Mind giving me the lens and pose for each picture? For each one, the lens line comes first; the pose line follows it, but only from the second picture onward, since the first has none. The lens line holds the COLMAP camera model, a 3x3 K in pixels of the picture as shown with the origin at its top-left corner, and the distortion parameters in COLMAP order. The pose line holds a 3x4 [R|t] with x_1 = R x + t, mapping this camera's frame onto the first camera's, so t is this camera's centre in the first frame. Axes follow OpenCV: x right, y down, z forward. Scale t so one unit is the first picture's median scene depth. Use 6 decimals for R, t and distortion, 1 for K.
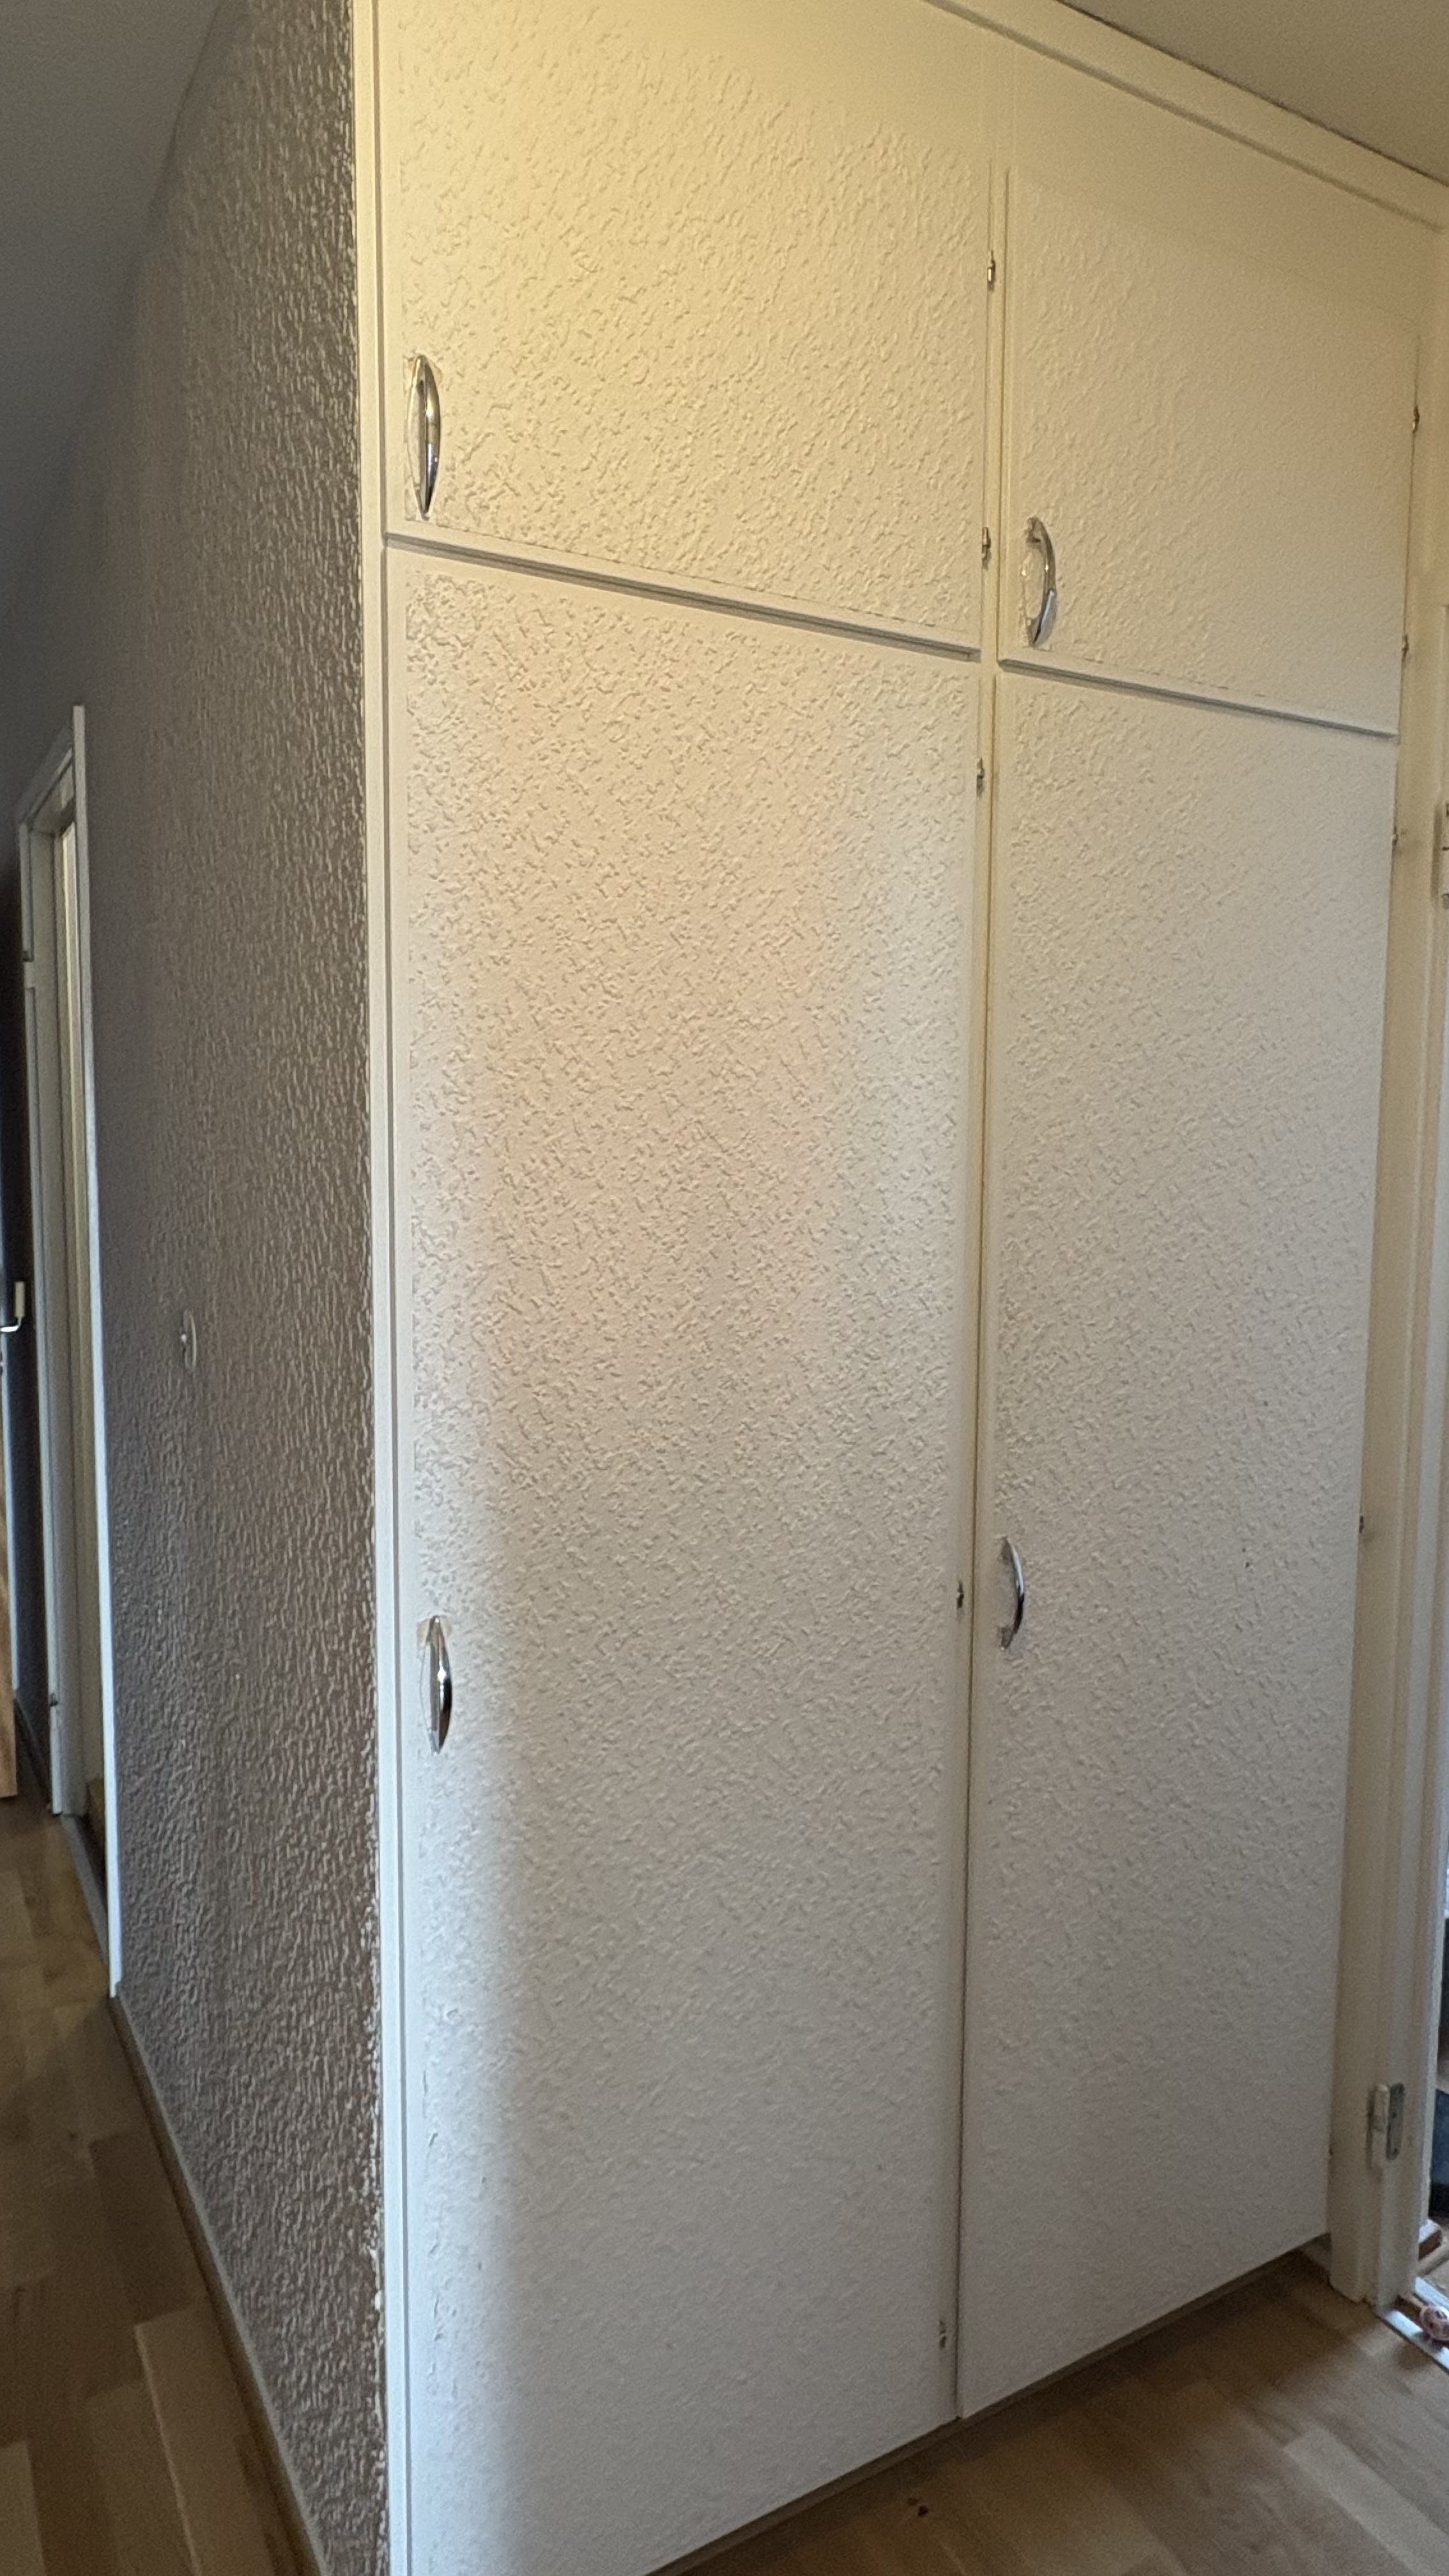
lens RADIAL K [[1554.5, 0, 722.2], [0, 1554.5, 1303.5], [0, 0, 1]] dist [0.003488, -0.000172]
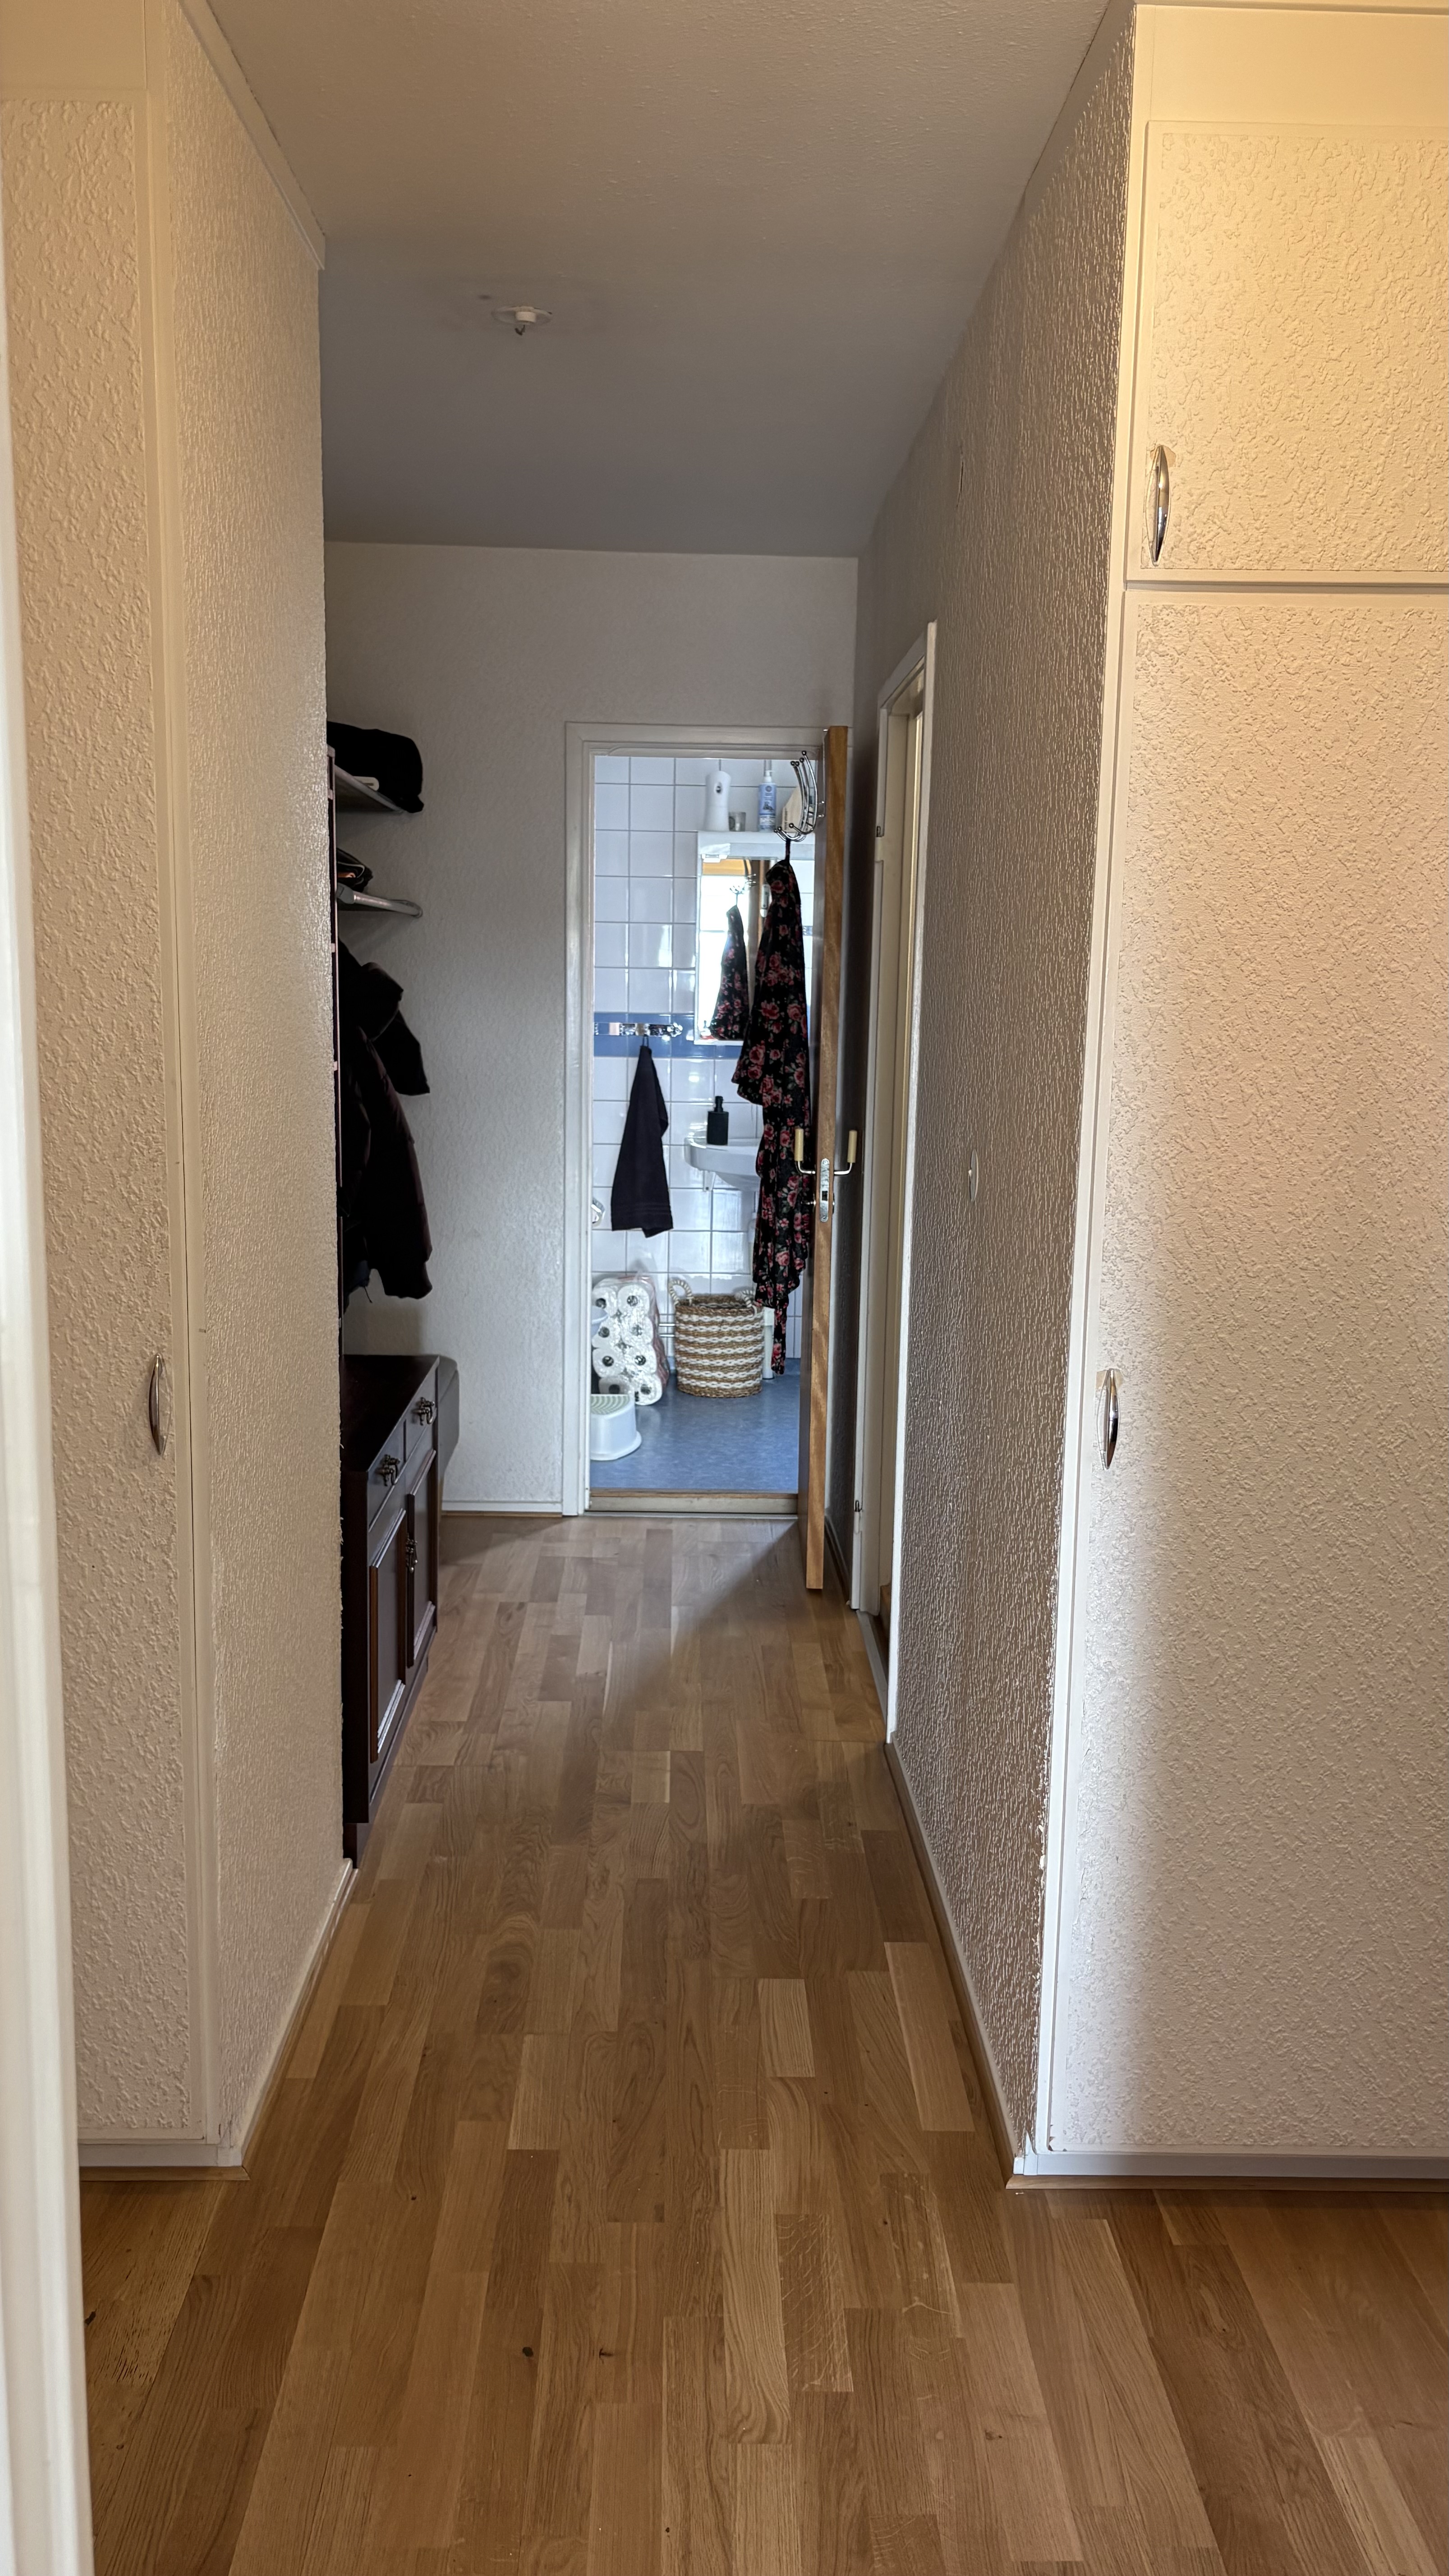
lens RADIAL K [[2025.1, 0, 719.5], [0, 2025.1, 1290.8], [0, 0, 1]] dist [0.001653, -0.004416]
pose [[0.880524, 0.077996, -0.467541, 0.322905], [-0.057438, 0.996658, 0.058091, 0.045190], [0.470510, -0.024296, 0.882060, -0.698217]]
